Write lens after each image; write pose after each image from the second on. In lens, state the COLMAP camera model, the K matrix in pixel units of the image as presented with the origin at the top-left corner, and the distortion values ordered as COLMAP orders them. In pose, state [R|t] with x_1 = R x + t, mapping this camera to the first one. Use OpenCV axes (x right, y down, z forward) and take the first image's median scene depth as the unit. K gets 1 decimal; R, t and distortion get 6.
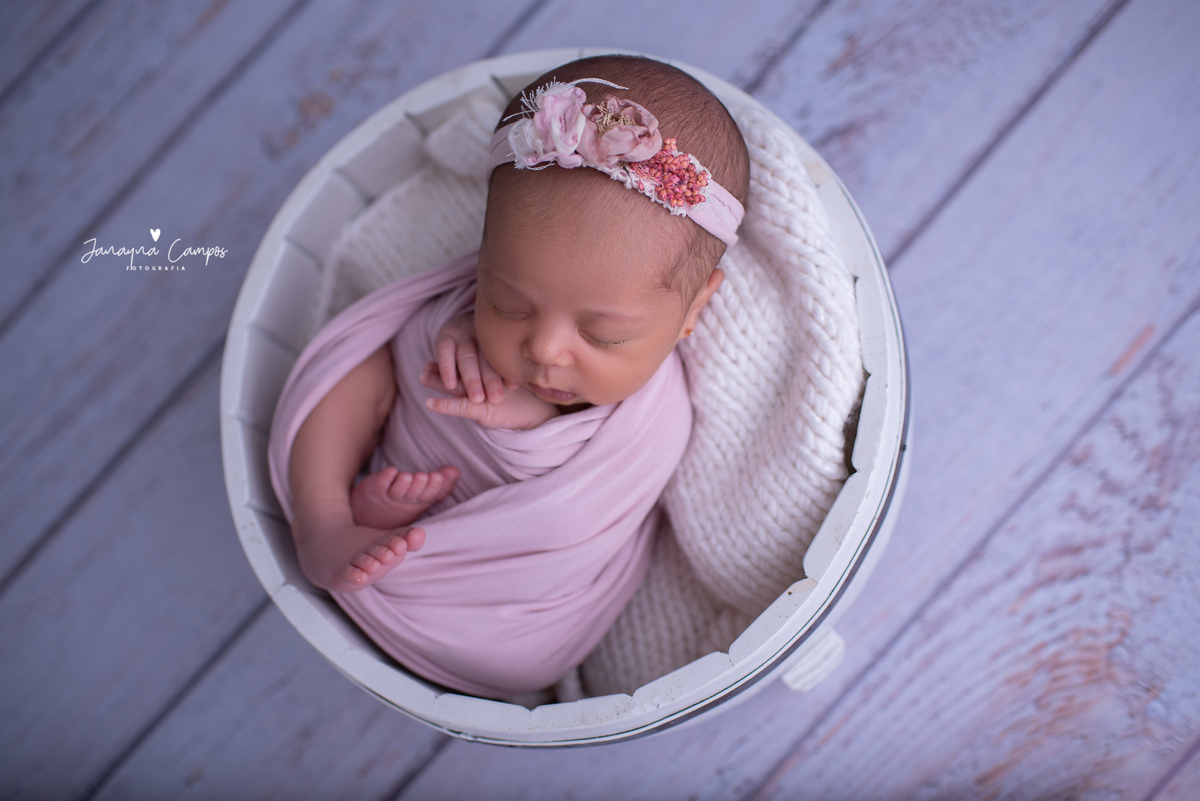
lens RADIAL K [[1194.2, 0, 600.0], [0, 1194.2, 400.5], [0, 0, 1]] dist [-0.130246, 0.149330]
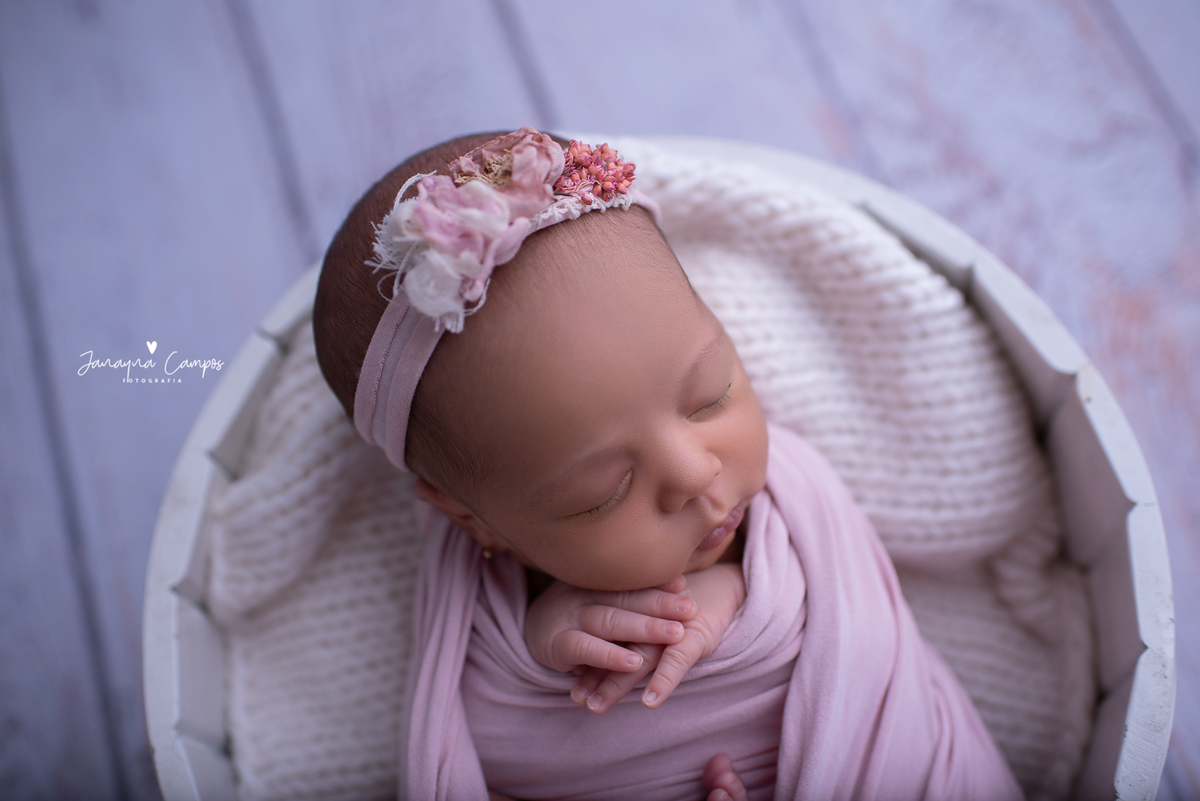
lens RADIAL K [[1194.2, 0, 600.0], [0, 1194.2, 400.5], [0, 0, 1]] dist [-0.130246, 0.149330]
pose [[0.461152, -0.744739, 0.482392, -0.332297], [0.861048, 0.506904, -0.040554, -0.073987], [-0.214325, 0.434064, 0.875016, 0.381542]]
